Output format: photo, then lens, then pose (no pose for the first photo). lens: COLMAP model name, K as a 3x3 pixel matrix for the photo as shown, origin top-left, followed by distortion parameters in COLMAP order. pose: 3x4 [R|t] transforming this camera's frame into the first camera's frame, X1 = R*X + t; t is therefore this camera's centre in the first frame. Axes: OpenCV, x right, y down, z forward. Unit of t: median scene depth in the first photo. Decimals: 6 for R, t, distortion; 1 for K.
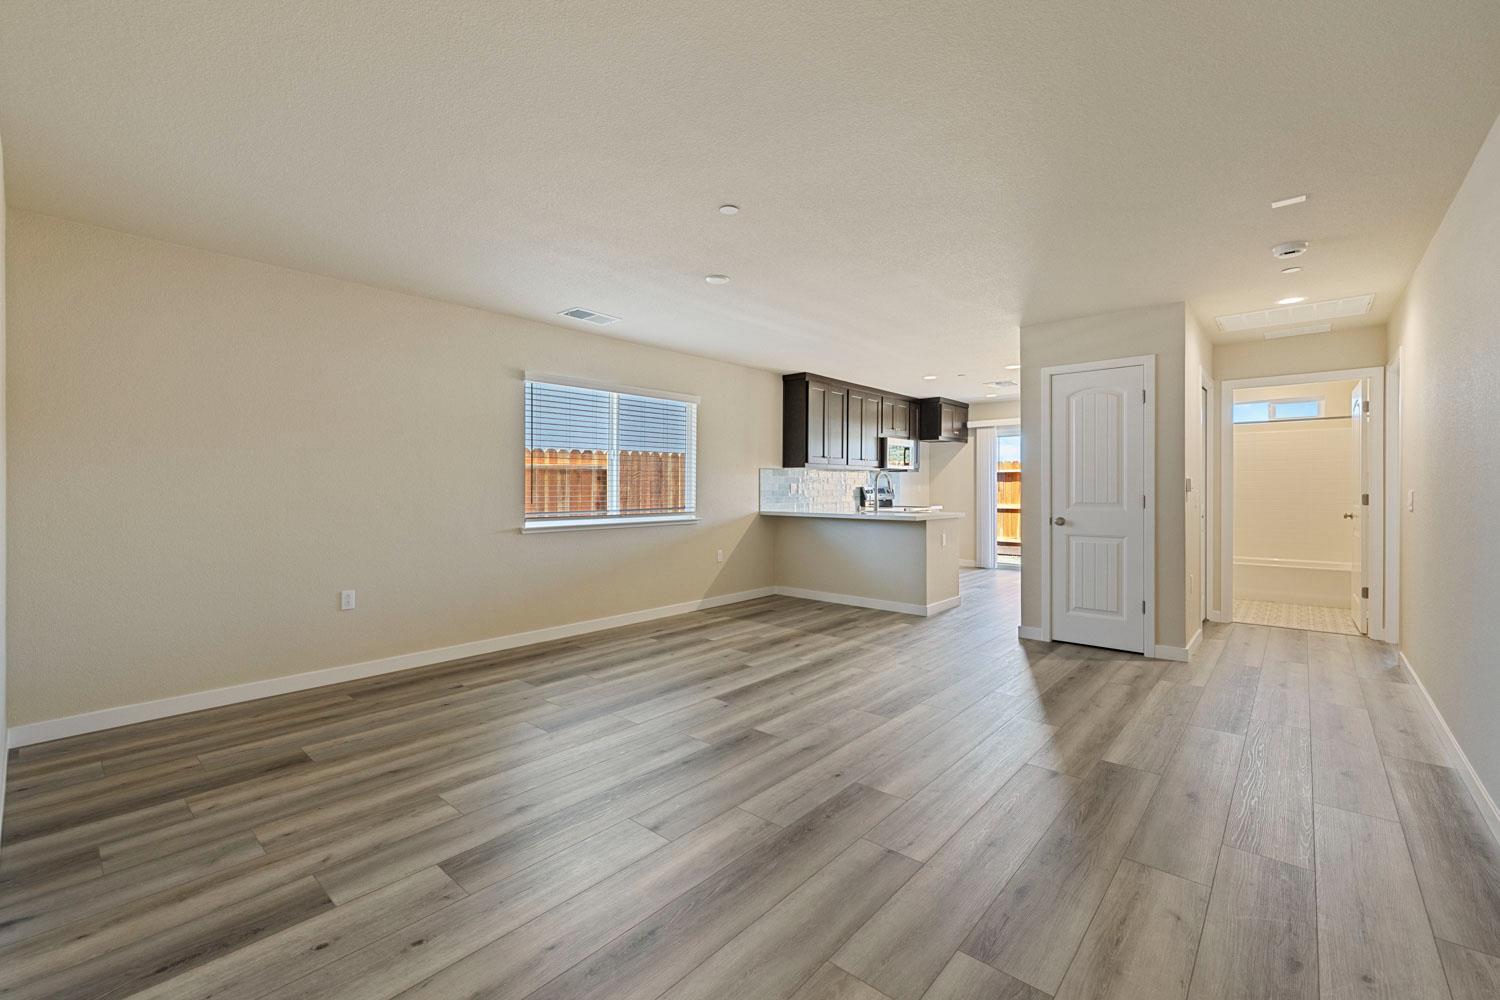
lens RADIAL K [[626.1, 0, 746.9], [0, 626.1, 493.1], [0, 0, 1]] dist [0.001541, 0.000400]
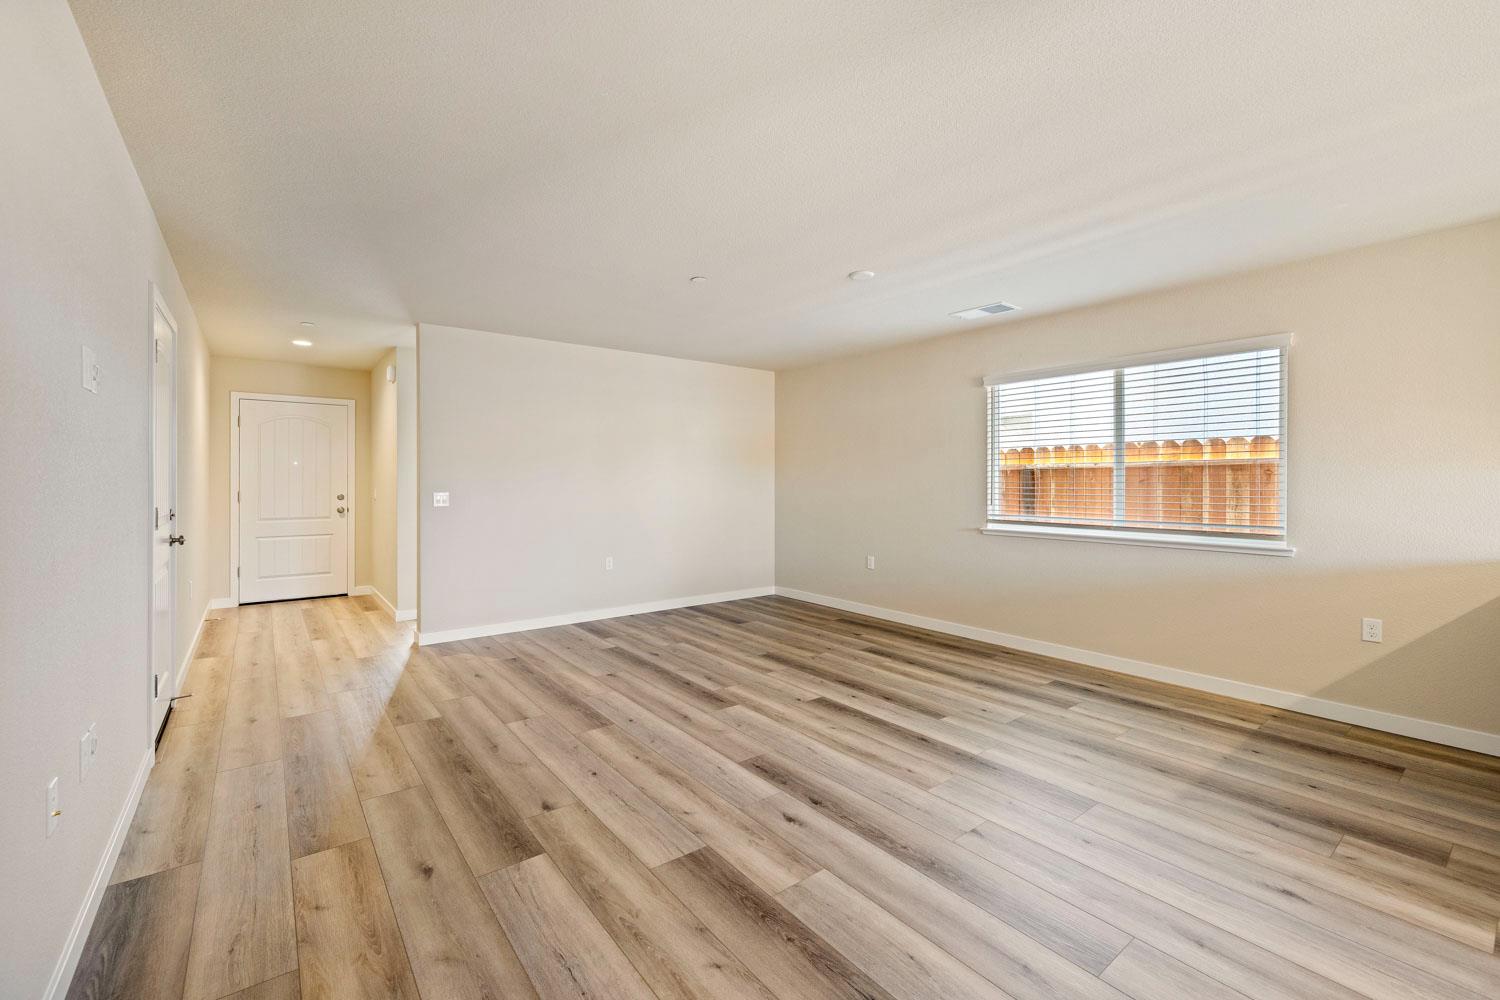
lens RADIAL K [[626.1, 0, 739.4], [0, 626.1, 485.9], [0, 0, 1]] dist [0.001541, 0.000400]
pose [[-0.192682, 0.007268, -0.981234, 0.836127], [-0.009416, 0.999913, 0.009255, -0.023693], [0.981216, 0.011023, -0.192596, 0.904876]]
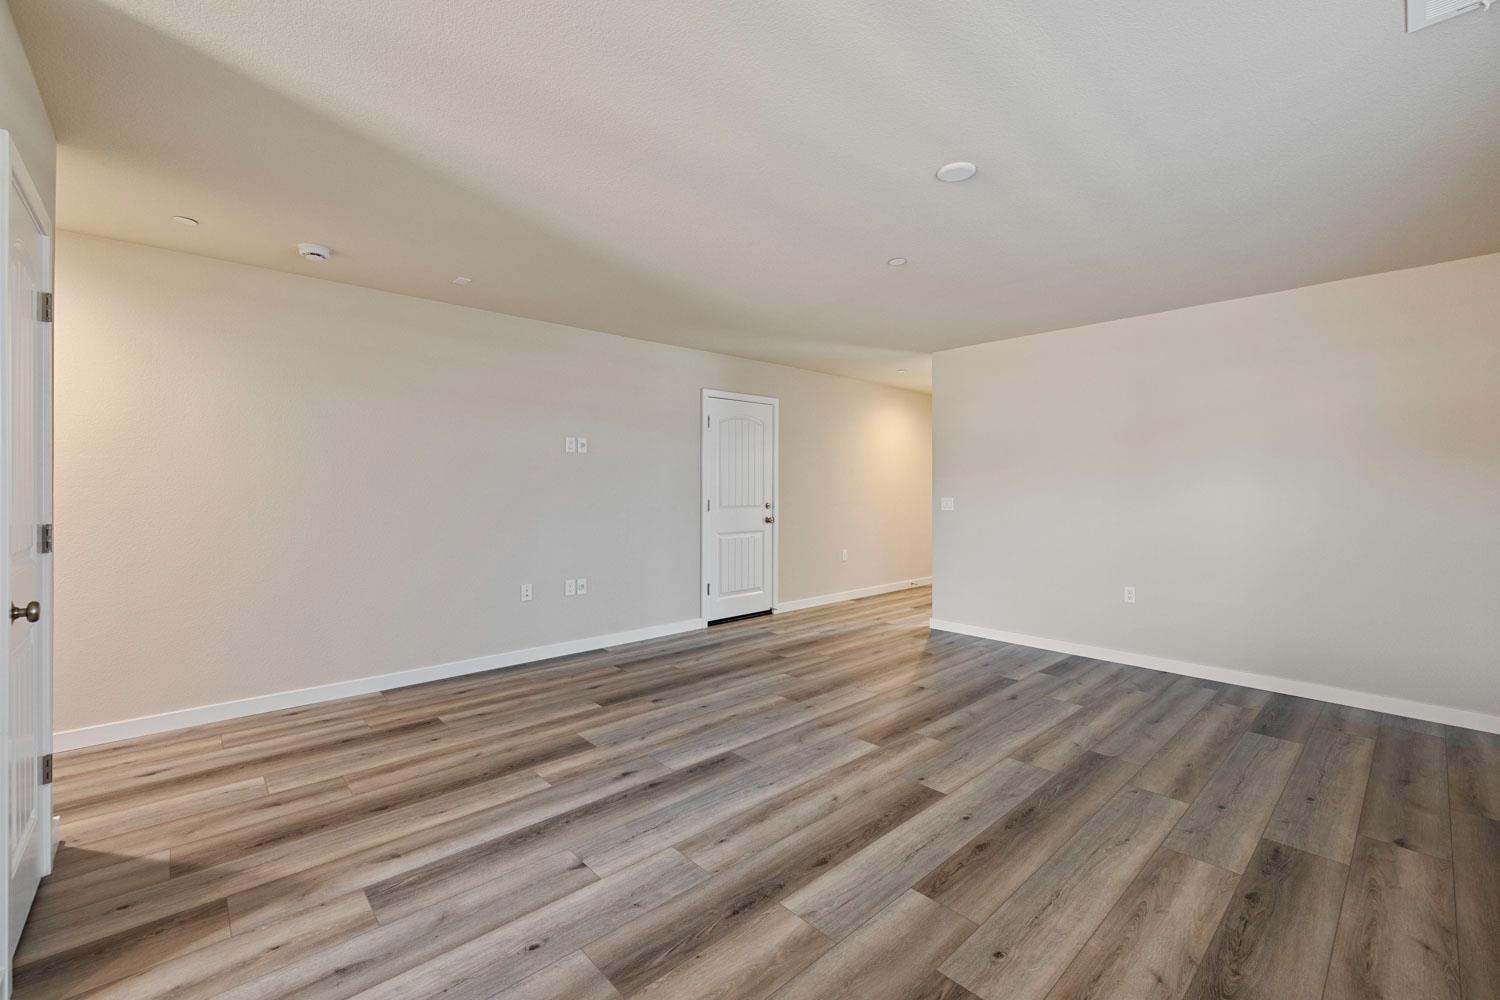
lens RADIAL K [[626.1, 0, 748.1], [0, 626.1, 491.1], [0, 0, 1]] dist [0.001541, 0.000400]
pose [[-0.994429, -0.002308, 0.105379, 0.083529], [-0.000690, 0.999881, 0.015388, -0.028980], [-0.105402, 0.015230, -0.994313, 1.482119]]
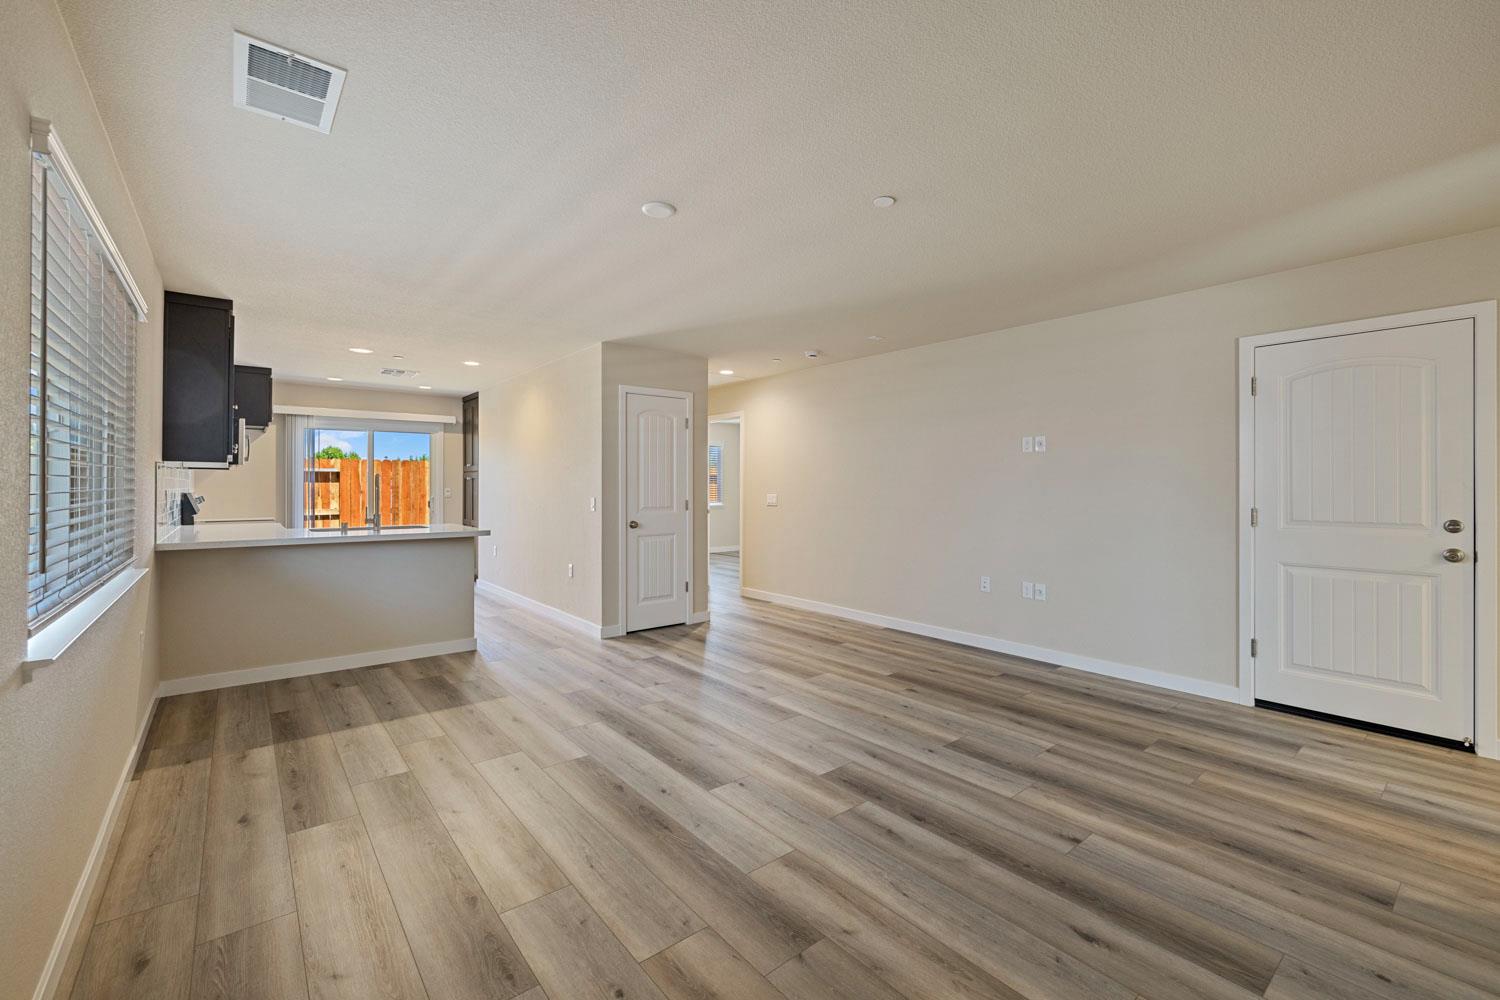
lens RADIAL K [[626.1, 0, 735.1], [0, 626.1, 486.3], [0, 0, 1]] dist [0.001541, 0.000400]
pose [[0.179622, 0.000324, 0.983736, -0.656563], [0.007492, 0.999970, -0.001697, -0.023424], [-0.983707, 0.007675, 0.179614, 0.711578]]
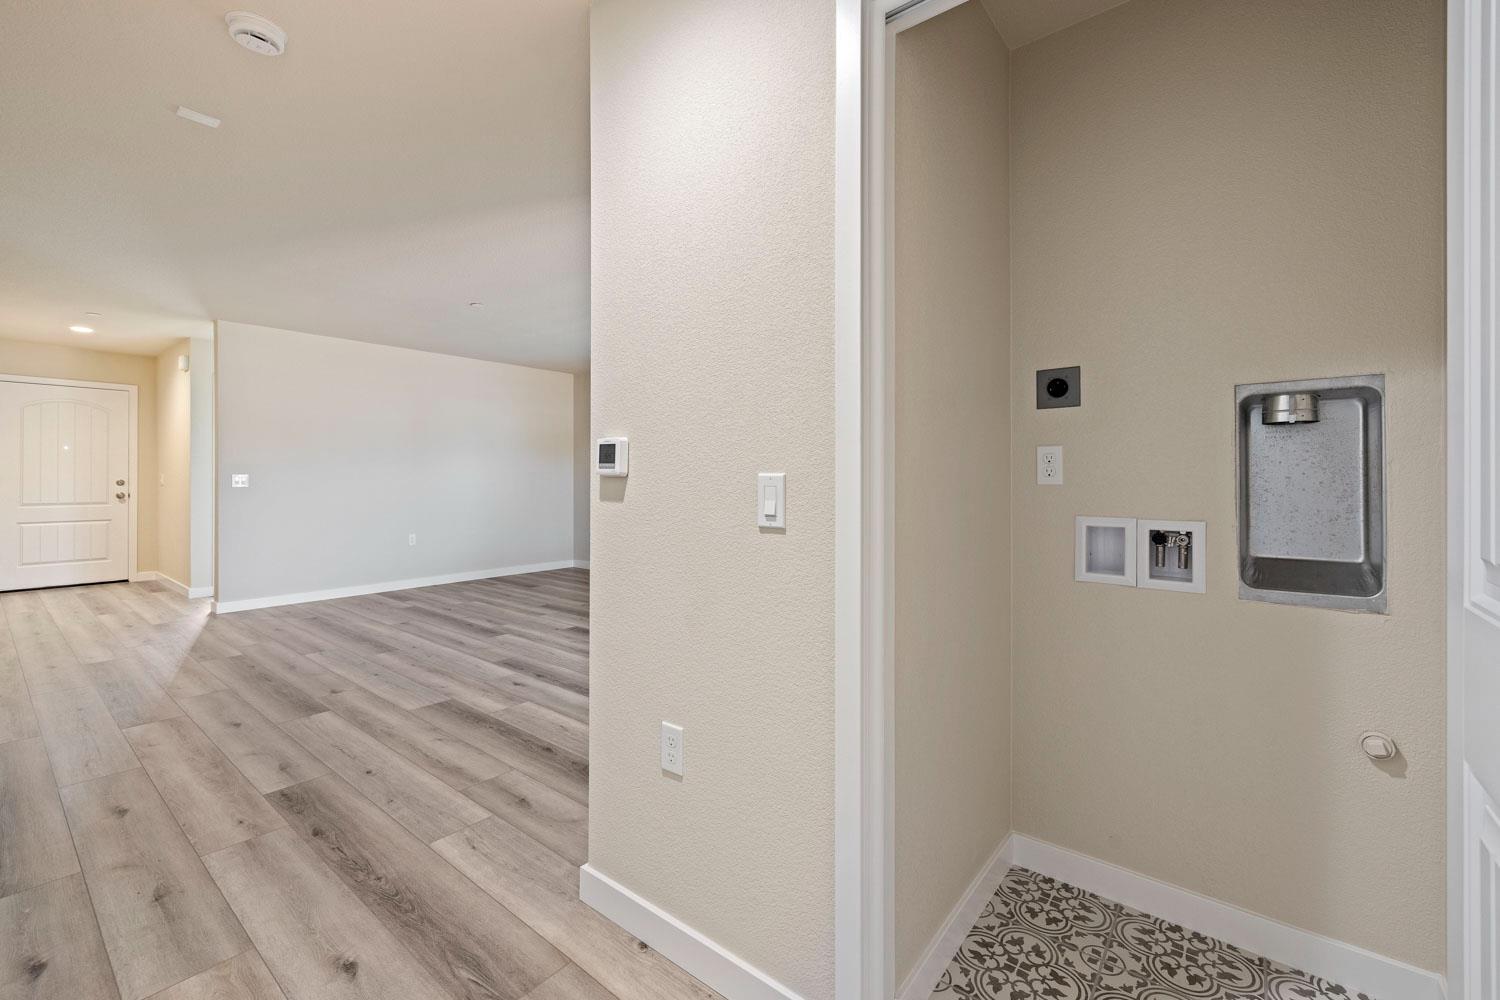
lens RADIAL K [[626.1, 0, 741.0], [0, 626.1, 480.0], [0, 0, 1]] dist [0.001541, 0.000400]
pose [[0.045020, 0.003778, -0.998979, 1.128484], [-0.010896, 0.999935, 0.003290, 0.000270], [0.998927, 0.010737, 0.045058, 1.102965]]
